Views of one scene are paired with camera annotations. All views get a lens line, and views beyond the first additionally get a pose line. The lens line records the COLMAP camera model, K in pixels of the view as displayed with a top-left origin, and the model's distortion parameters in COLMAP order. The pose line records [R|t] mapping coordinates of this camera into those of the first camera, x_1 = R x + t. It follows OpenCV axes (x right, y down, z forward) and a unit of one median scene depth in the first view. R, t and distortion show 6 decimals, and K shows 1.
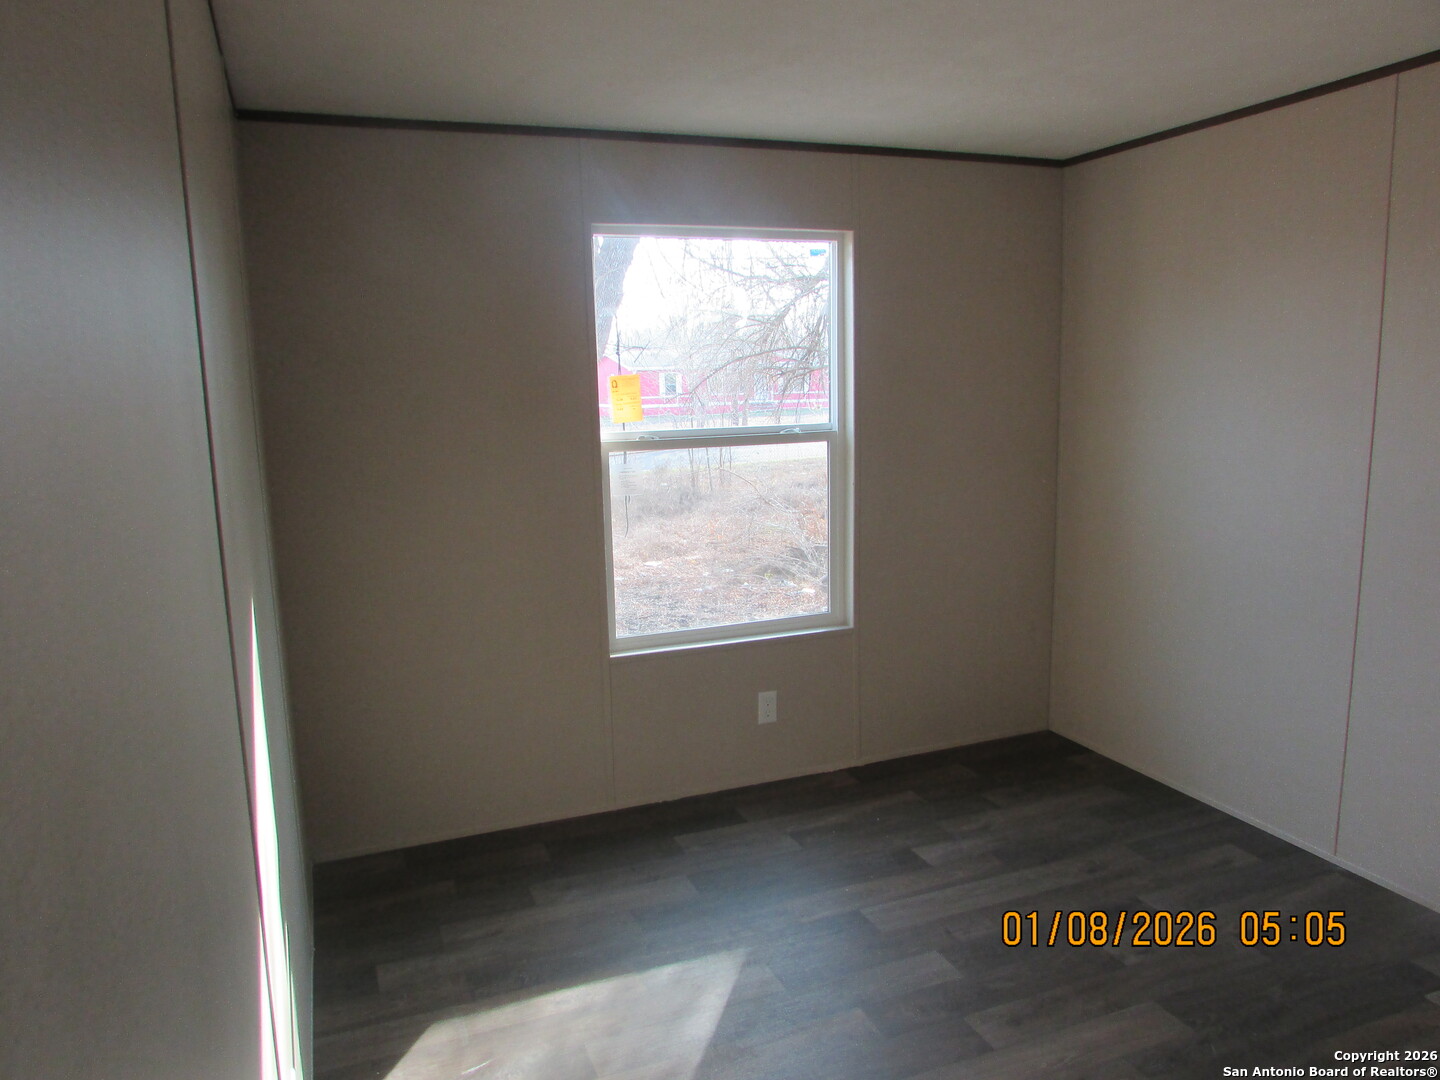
lens RADIAL K [[1022.2, 0, 710.0], [0, 1022.2, 542.3], [0, 0, 1]] dist [-0.022927, -0.003218]
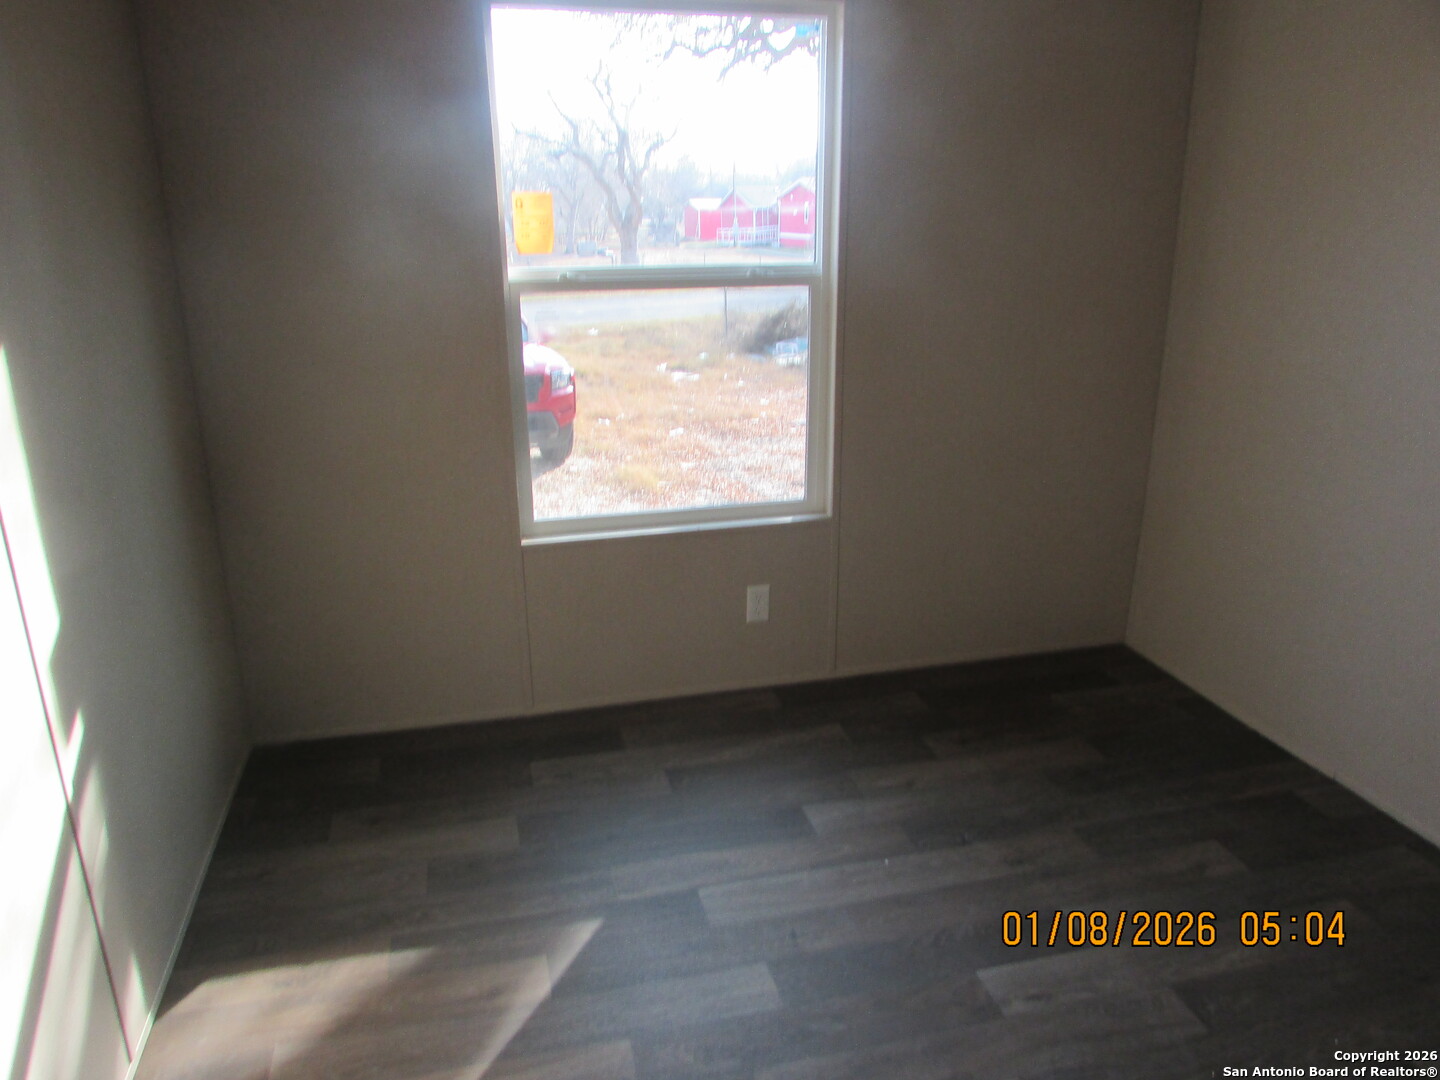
lens RADIAL K [[976.7, 0, 748.7], [0, 976.7, 539.4], [0, 0, 1]] dist [-0.050411, -0.001193]
pose [[0.990949, 0.036779, -0.129106, 0.200120], [-0.021564, 0.992859, 0.117327, 0.012523], [0.132499, -0.113481, 0.984665, 0.240660]]
